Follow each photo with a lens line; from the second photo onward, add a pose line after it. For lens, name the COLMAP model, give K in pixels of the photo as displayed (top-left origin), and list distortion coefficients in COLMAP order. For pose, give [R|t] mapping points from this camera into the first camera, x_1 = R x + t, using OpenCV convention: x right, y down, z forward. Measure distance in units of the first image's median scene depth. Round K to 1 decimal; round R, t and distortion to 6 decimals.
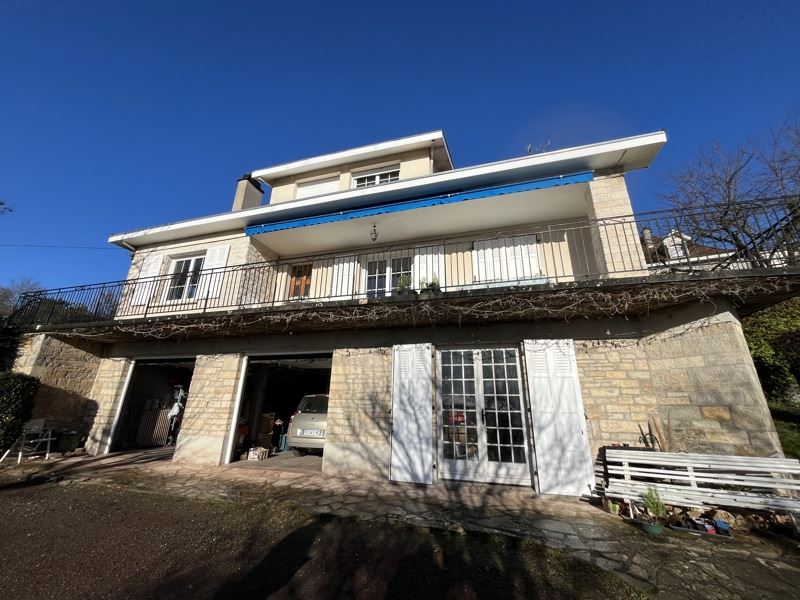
lens RADIAL K [[321.7, 0, 398.1], [0, 321.7, 300.4], [0, 0, 1]] dist [0.000933, -0.000275]
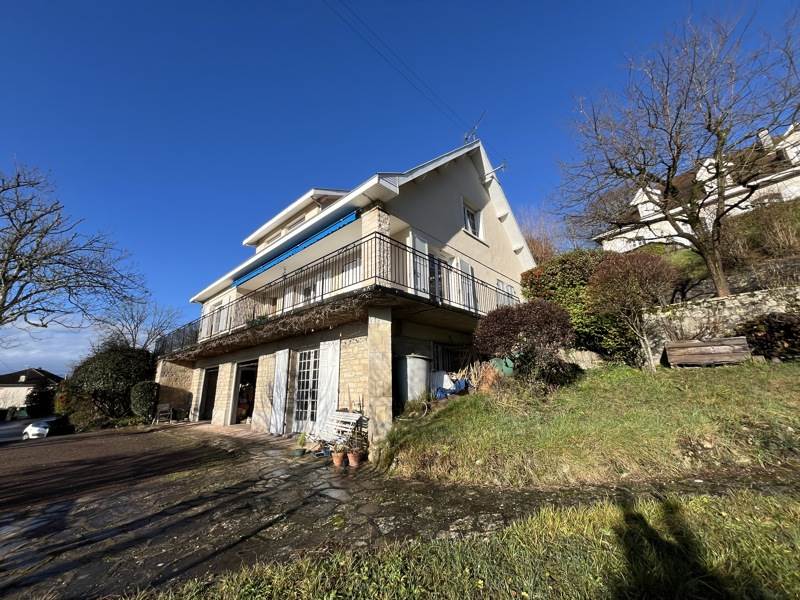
lens RADIAL K [[321.7, 0, 401.4], [0, 321.7, 300.0], [0, 0, 1]] dist [0.000933, -0.000275]
pose [[0.899034, -0.160845, -0.407268, 1.066518], [0.186517, 0.982162, 0.023841, -0.028980], [0.396169, -0.097397, 0.912997, -0.156209]]
